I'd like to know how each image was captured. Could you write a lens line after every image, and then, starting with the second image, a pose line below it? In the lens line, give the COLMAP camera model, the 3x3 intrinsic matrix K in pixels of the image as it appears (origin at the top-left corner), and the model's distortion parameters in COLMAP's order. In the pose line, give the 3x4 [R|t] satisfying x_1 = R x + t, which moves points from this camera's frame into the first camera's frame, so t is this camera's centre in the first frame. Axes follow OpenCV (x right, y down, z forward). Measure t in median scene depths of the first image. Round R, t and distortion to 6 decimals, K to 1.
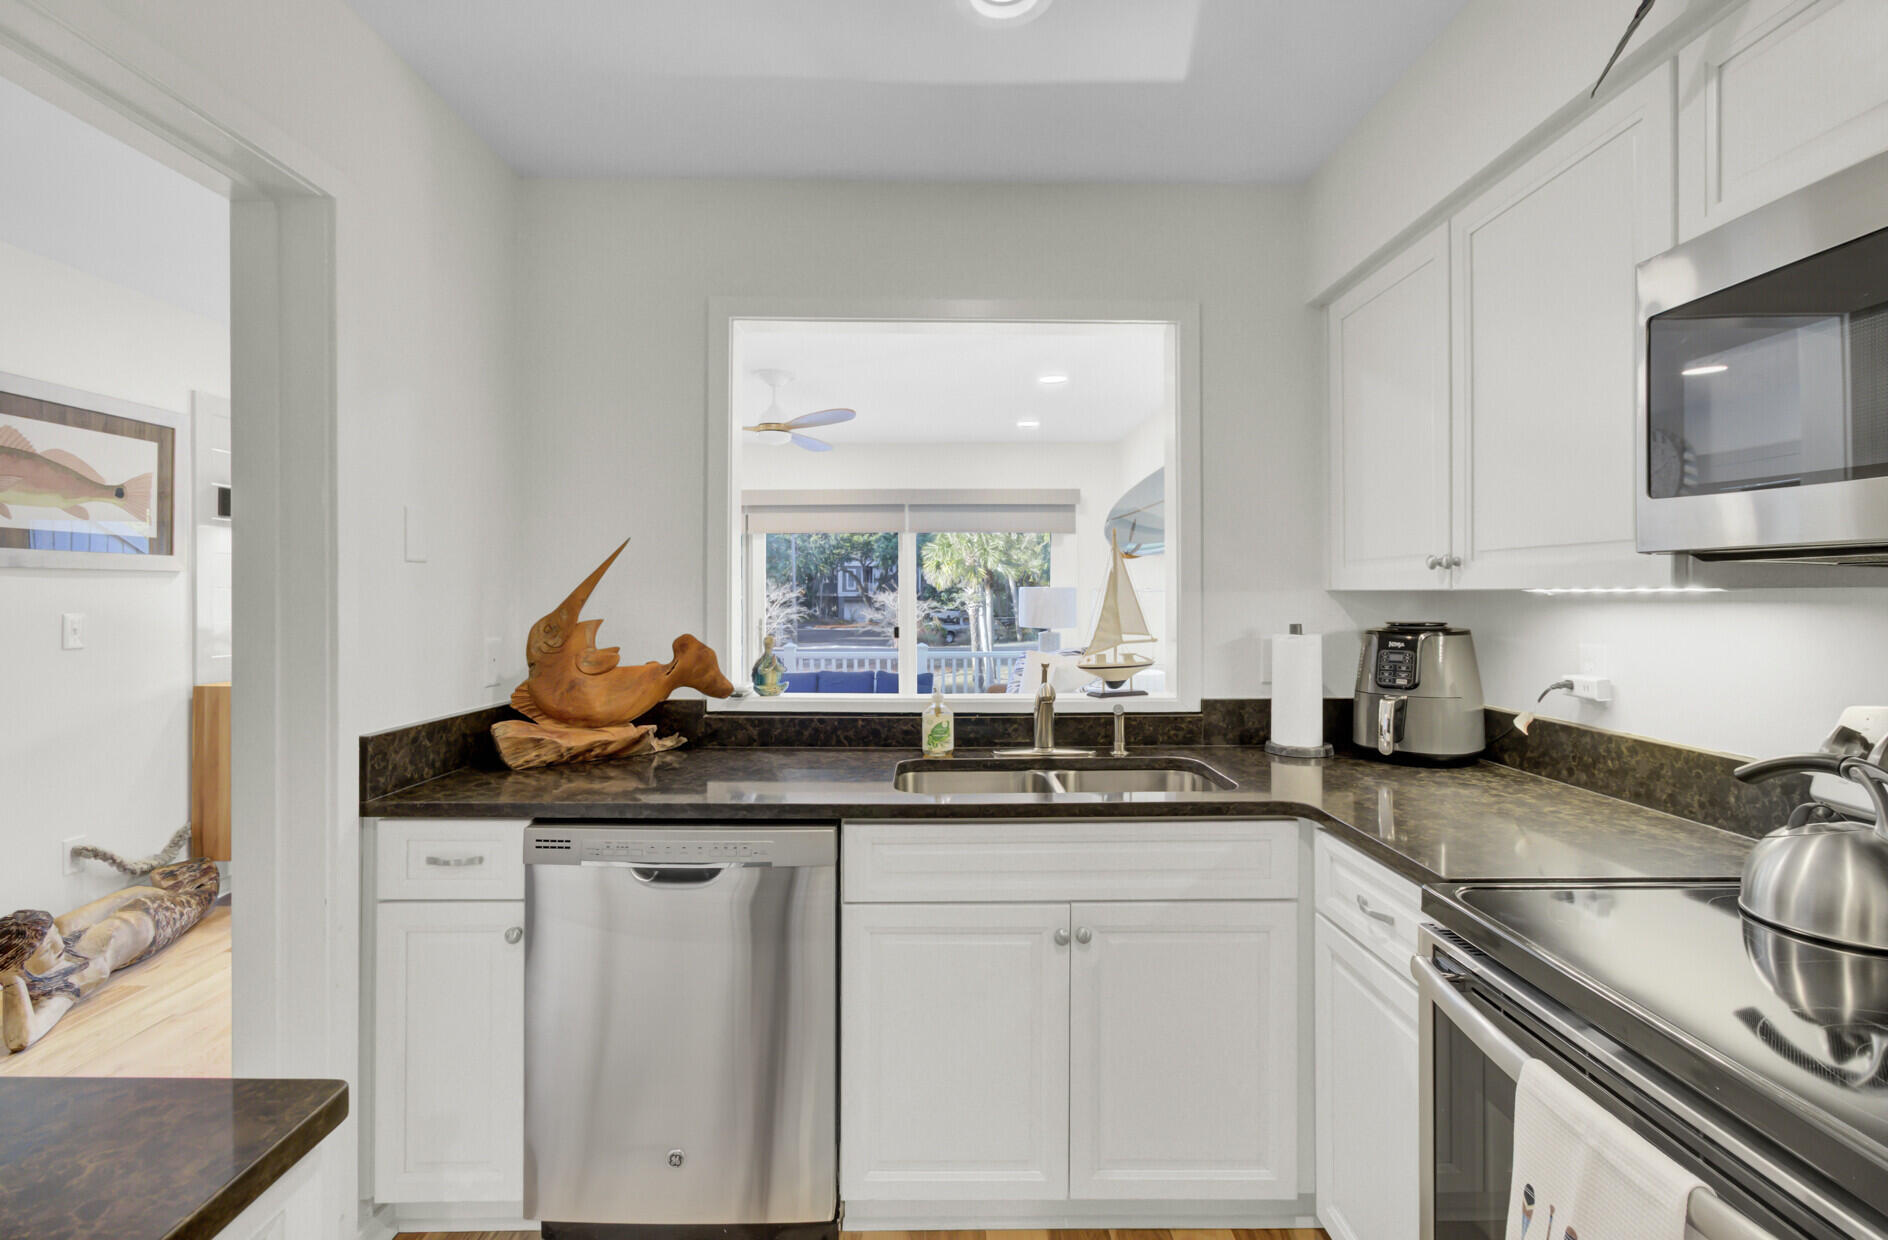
lens RADIAL K [[873.7, 0, 940.6], [0, 873.7, 619.4], [0, 0, 1]] dist [-0.002005, 0.003524]
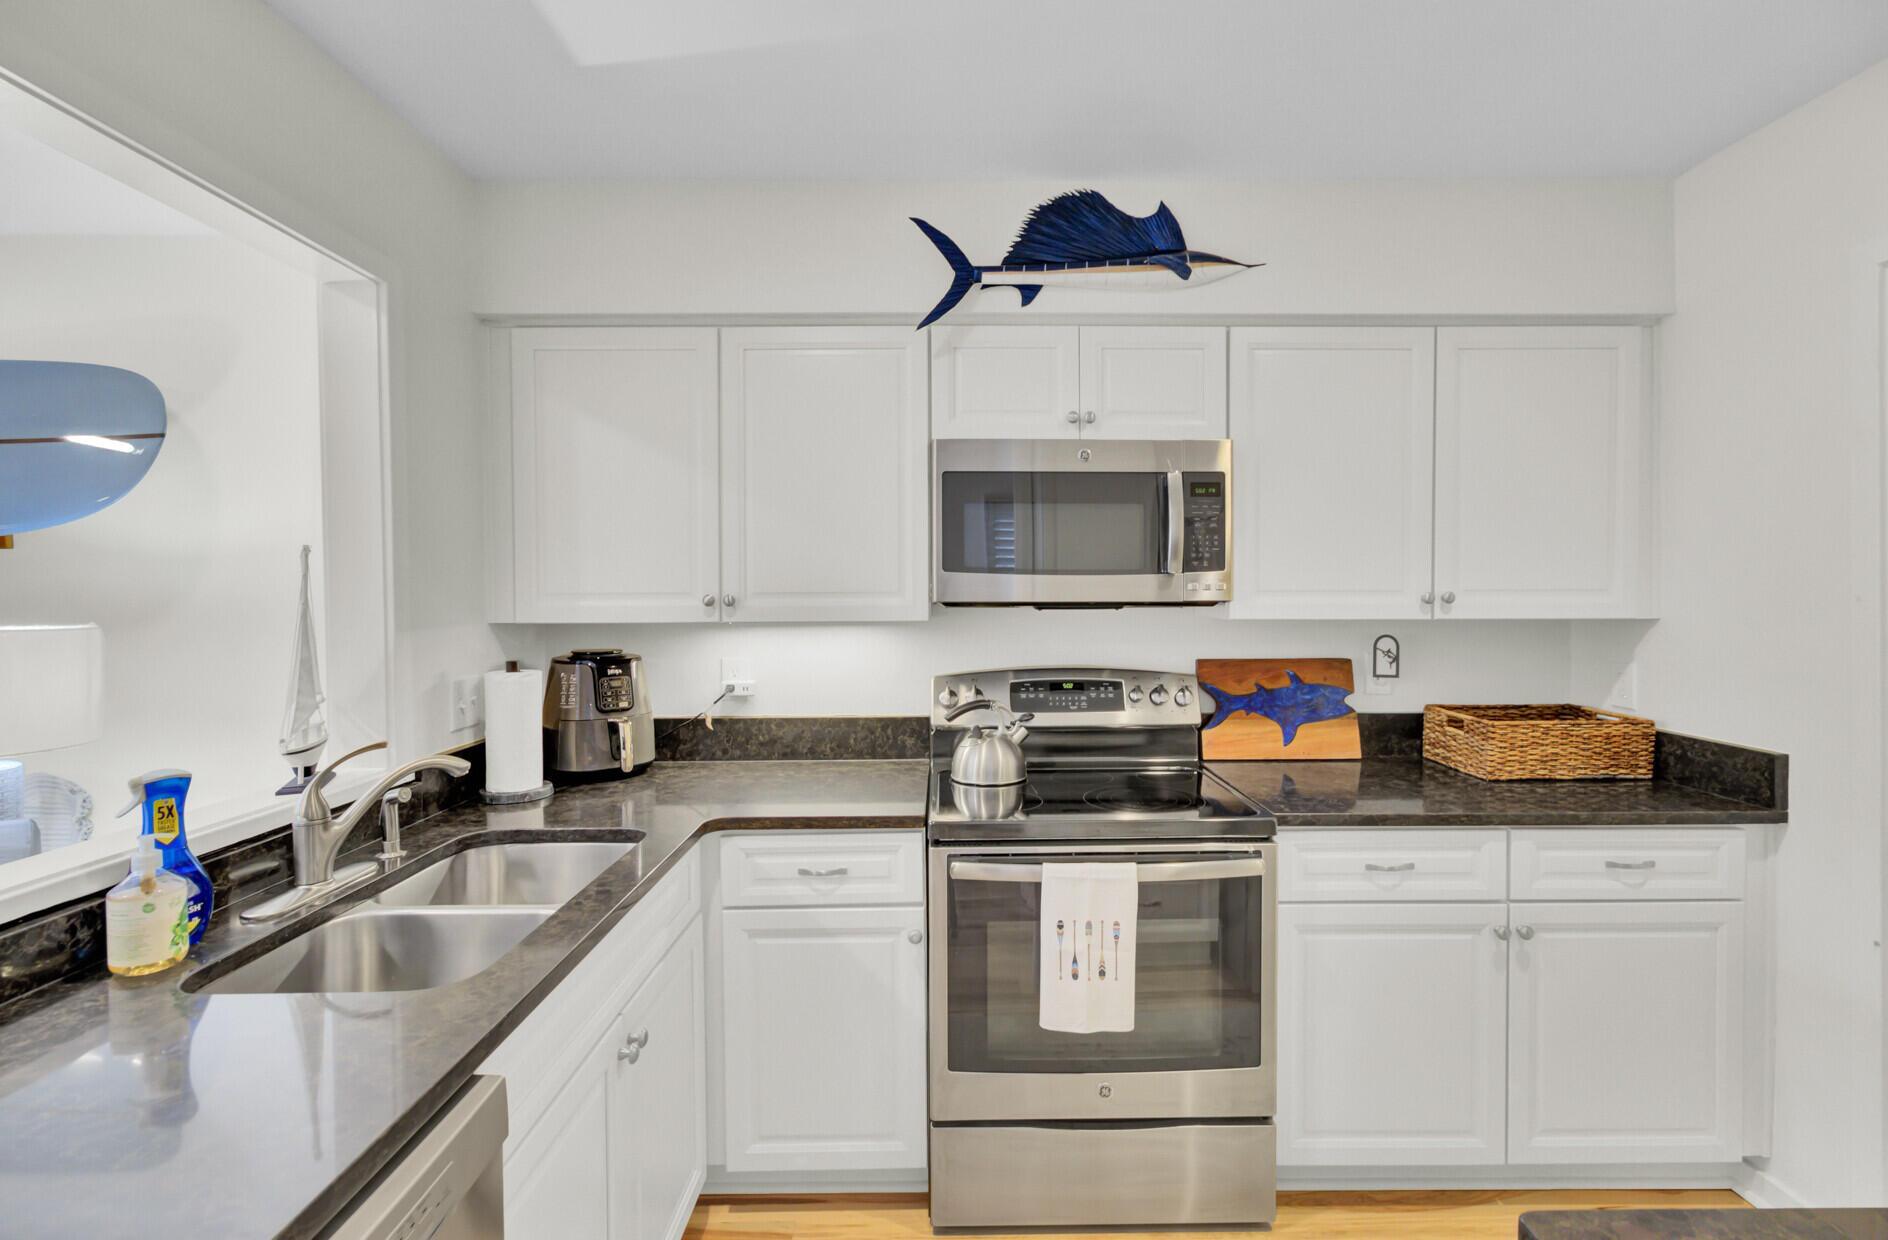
lens RADIAL K [[873.7, 0, 949.4], [0, 873.7, 614.9], [0, 0, 1]] dist [-0.002005, 0.003524]
pose [[-0.004887, -0.025580, 0.999661, -0.637521], [0.033889, 0.999094, 0.025731, -0.062348], [-0.999414, 0.034004, -0.004016, 0.639970]]
